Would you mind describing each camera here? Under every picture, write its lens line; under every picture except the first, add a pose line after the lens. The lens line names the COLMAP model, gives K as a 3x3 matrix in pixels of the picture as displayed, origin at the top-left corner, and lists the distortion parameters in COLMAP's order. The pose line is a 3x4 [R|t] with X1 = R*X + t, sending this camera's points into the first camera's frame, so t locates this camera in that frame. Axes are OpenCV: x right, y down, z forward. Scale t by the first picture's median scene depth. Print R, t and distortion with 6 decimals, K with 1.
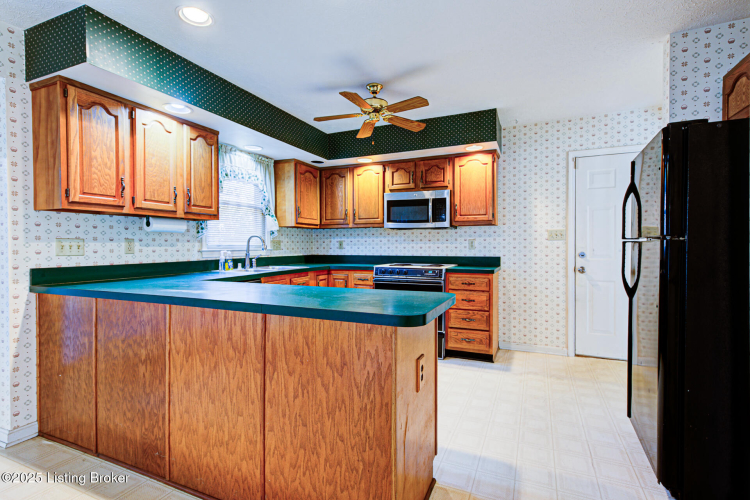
lens RADIAL K [[359.1, 0, 375.0], [0, 359.1, 250.0], [0, 0, 1]] dist [0.004247, 0.000901]
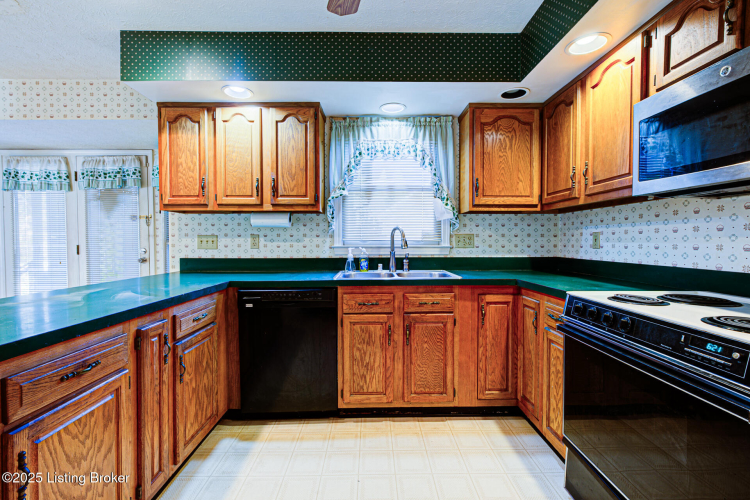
lens RADIAL K [[325.5, 0, 375.0], [0, 325.5, 250.0], [0, 0, 1]] dist [-0.000864, -0.000031]
pose [[0.416349, 0.026626, -0.908815, 0.328875], [-0.013274, 0.999643, 0.023206, -0.011864], [0.909108, 0.002402, 0.416554, 0.876986]]
